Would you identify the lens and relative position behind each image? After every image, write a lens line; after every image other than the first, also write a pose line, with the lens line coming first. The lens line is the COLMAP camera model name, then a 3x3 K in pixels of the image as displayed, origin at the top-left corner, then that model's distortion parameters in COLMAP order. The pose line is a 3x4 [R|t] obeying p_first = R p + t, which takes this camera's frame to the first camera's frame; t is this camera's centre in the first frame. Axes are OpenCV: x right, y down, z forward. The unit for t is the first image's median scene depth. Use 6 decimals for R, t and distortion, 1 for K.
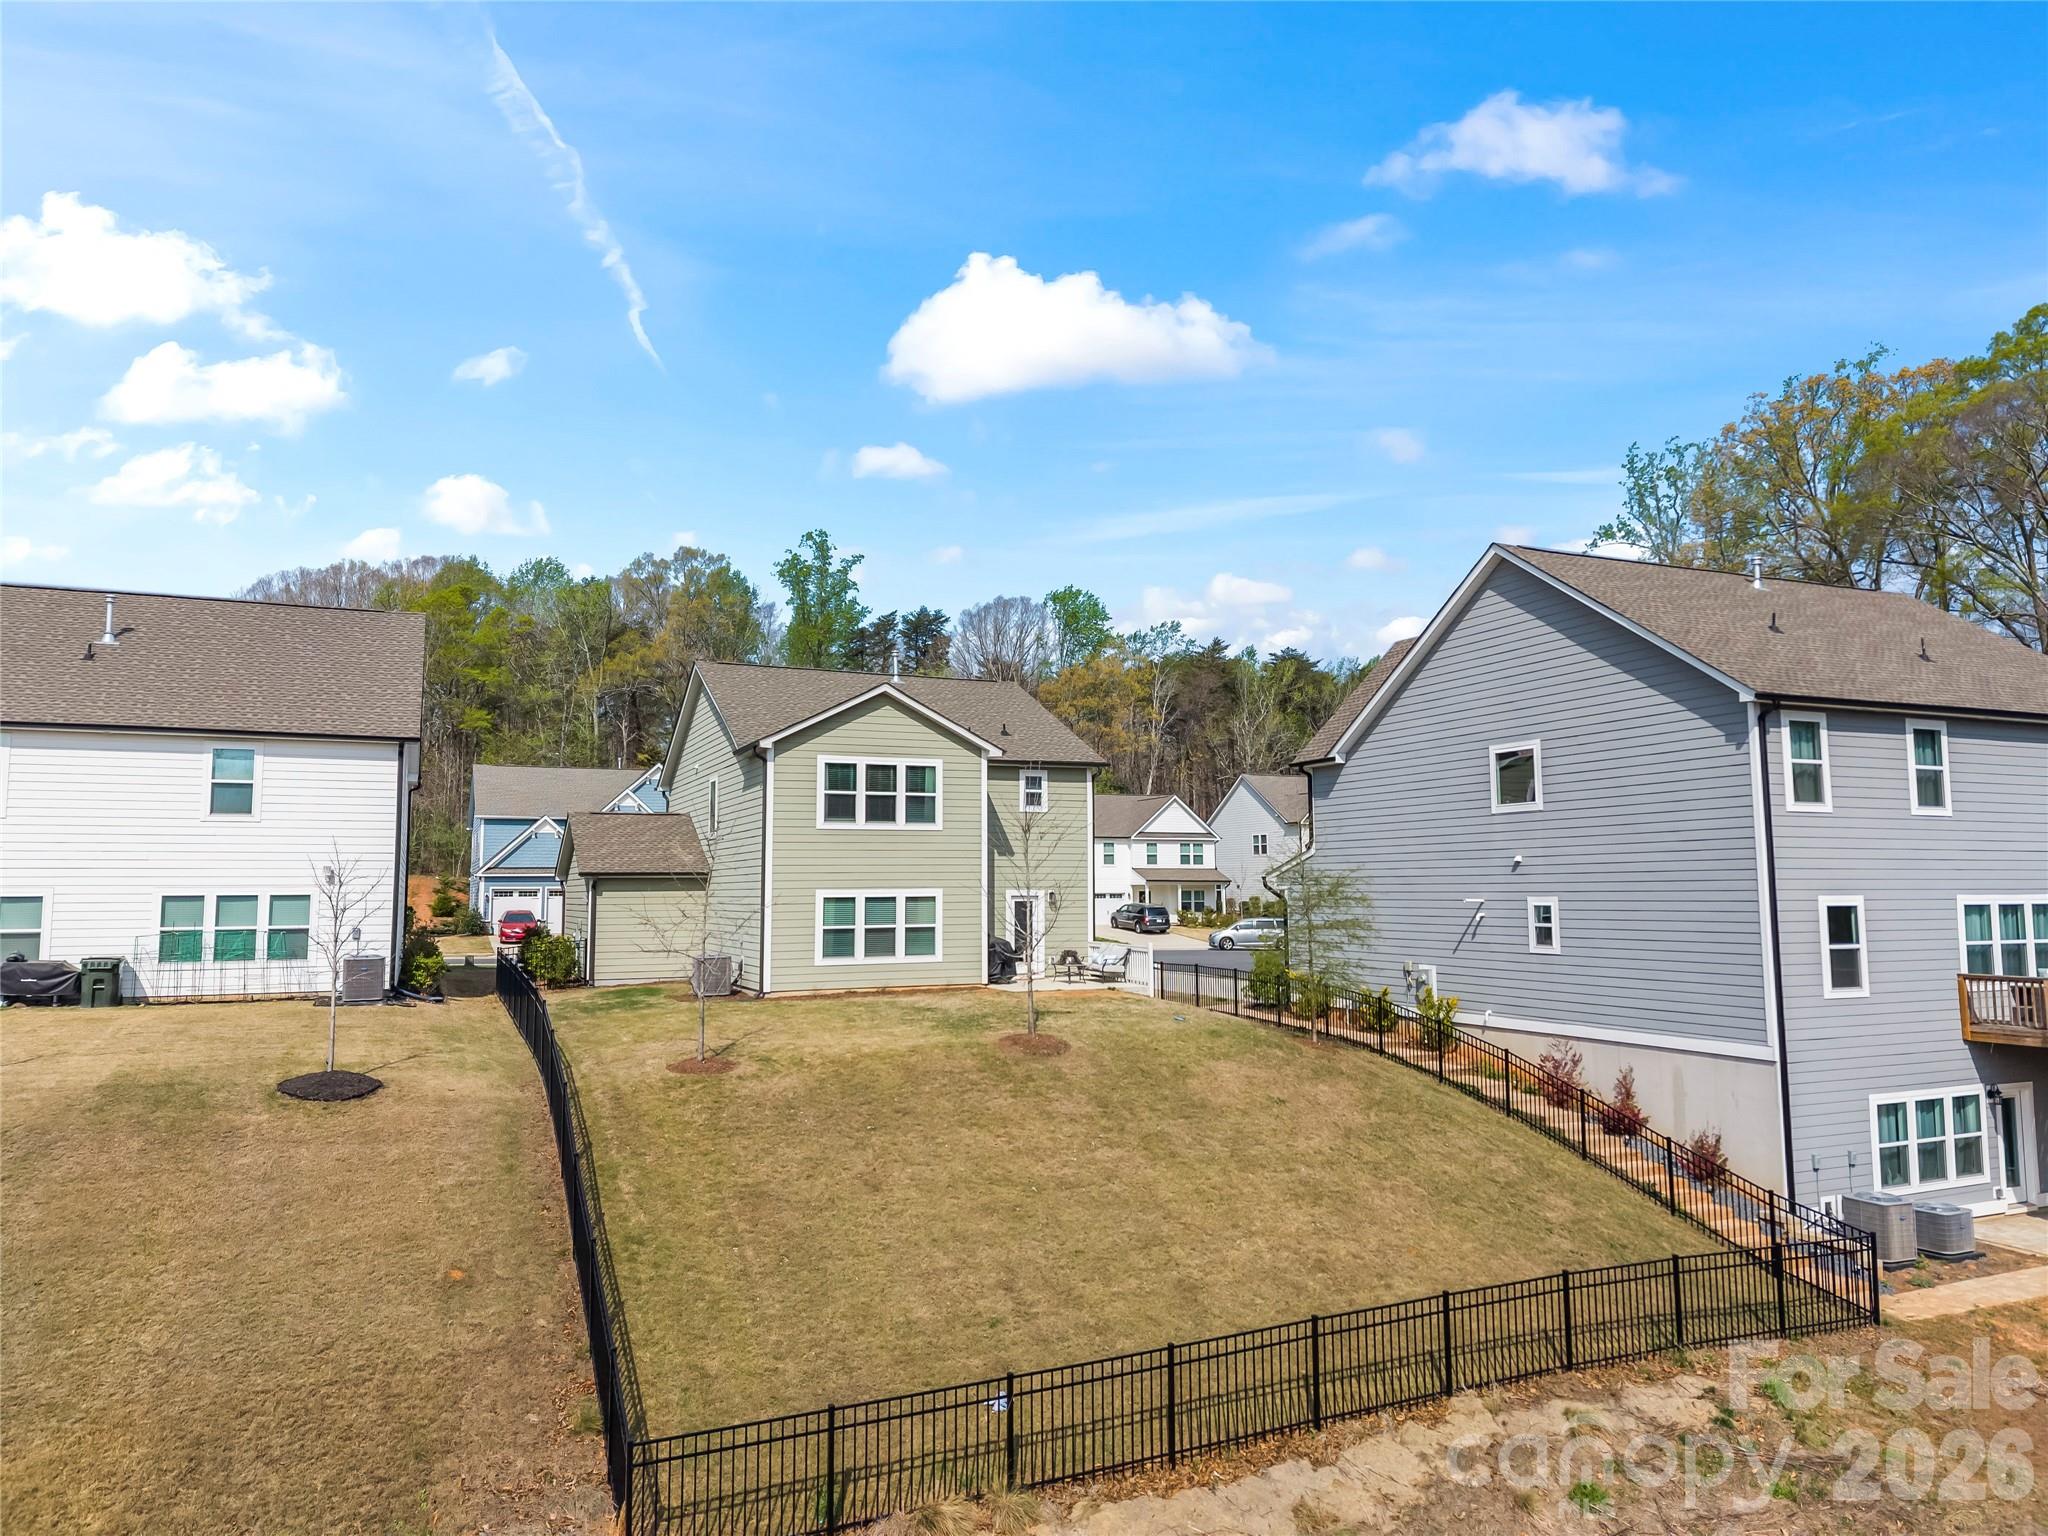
lens RADIAL K [[1347.7, 0, 1024.0], [0, 1347.7, 768.0], [0, 0, 1]] dist [0.057869, -0.065561]
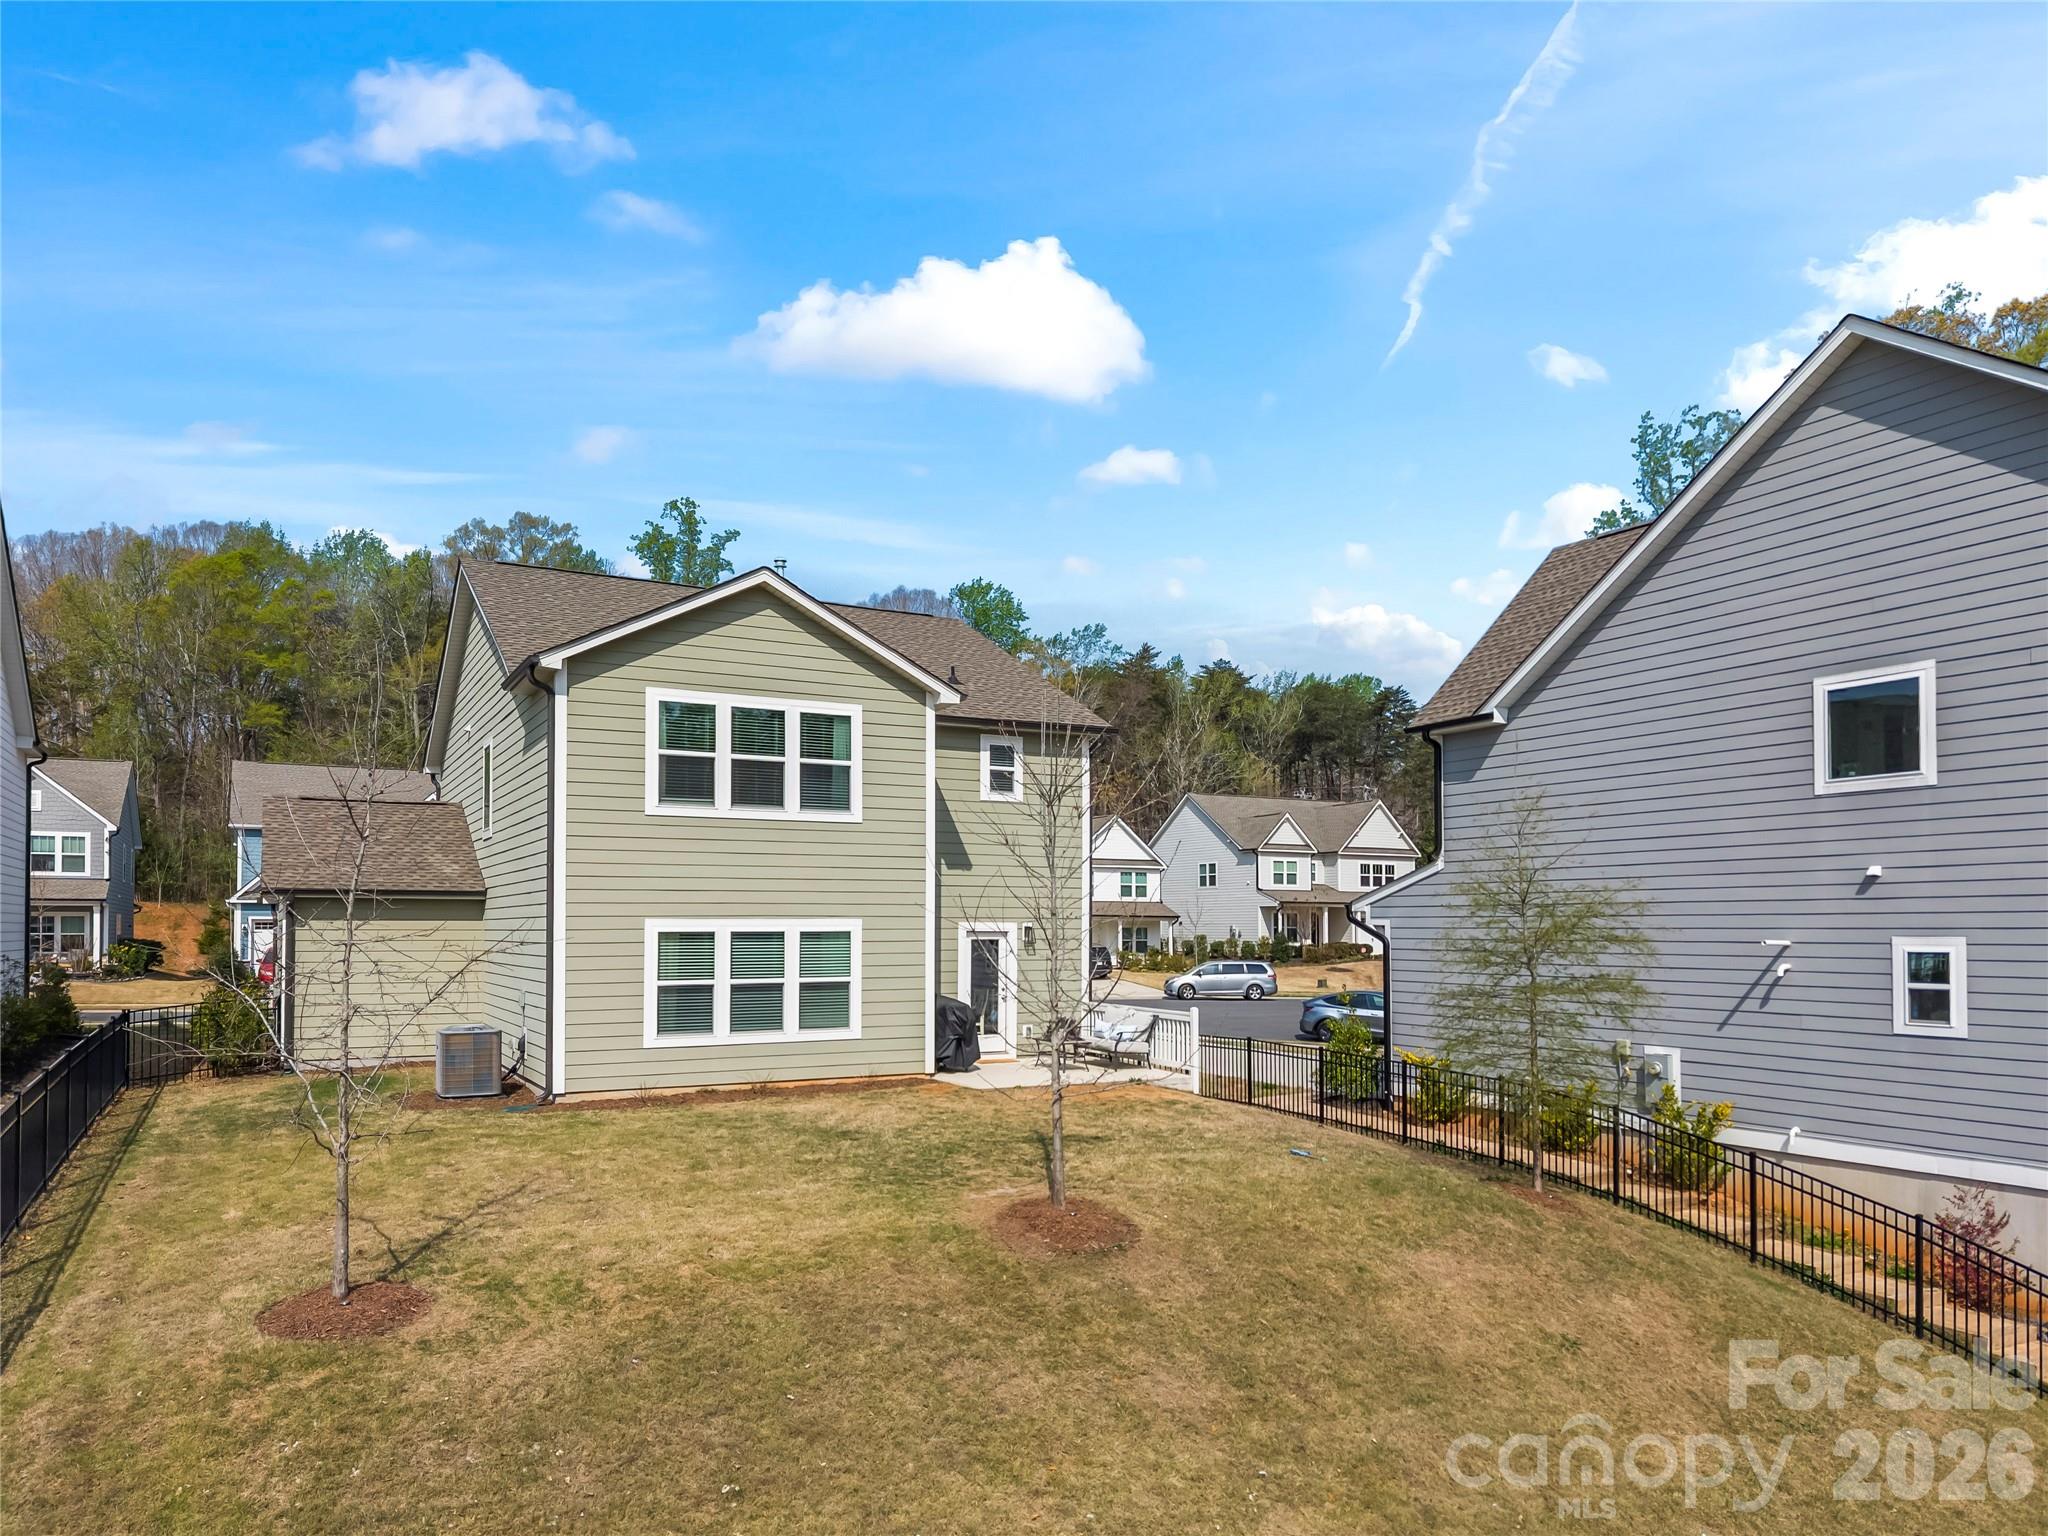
lens RADIAL K [[1402.7, 0, 1038.5], [0, 1402.7, 906.9], [0, 0, 1]] dist [0.044326, -0.056220]
pose [[0.995977, 0.007686, 0.089275, -0.037516], [-0.014374, 0.997116, 0.074516, 0.035613], [-0.088445, -0.075500, 0.993216, 0.365650]]
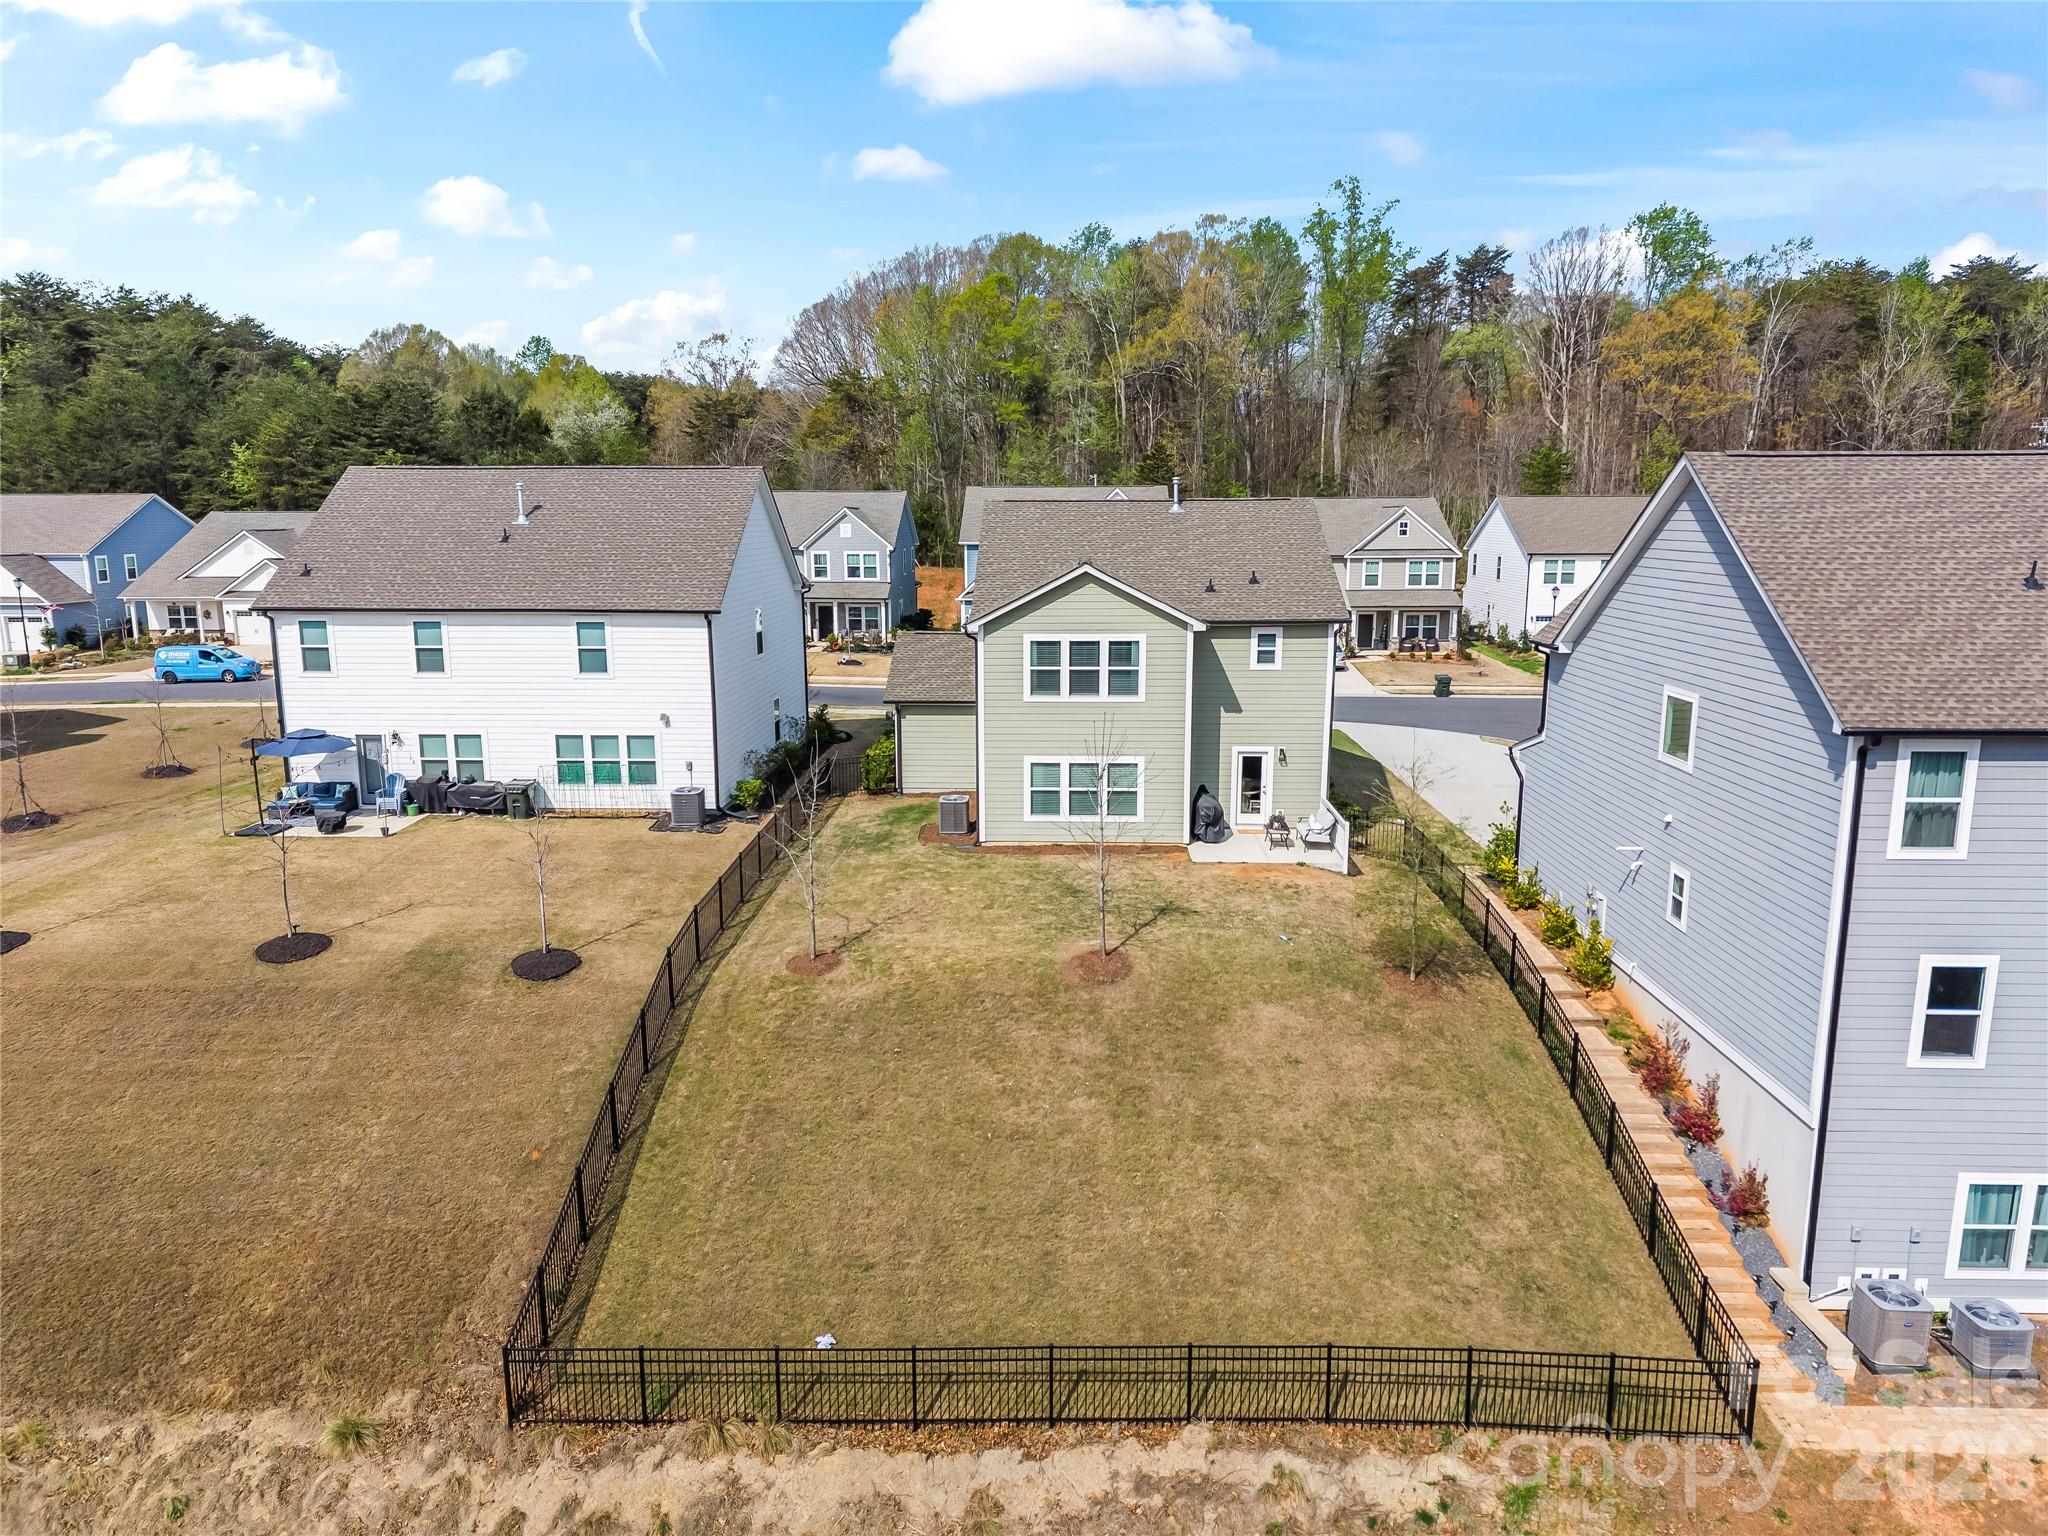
lens RADIAL K [[1364.7, 0, 1028.8], [0, 1364.7, 752.9], [0, 0, 1]] dist [0.064145, -0.069714]
pose [[0.902511, 0.080040, -0.423164, 0.309143], [0.035874, 0.965191, 0.259075, -0.192972], [0.429170, -0.248998, 0.868224, 0.029058]]
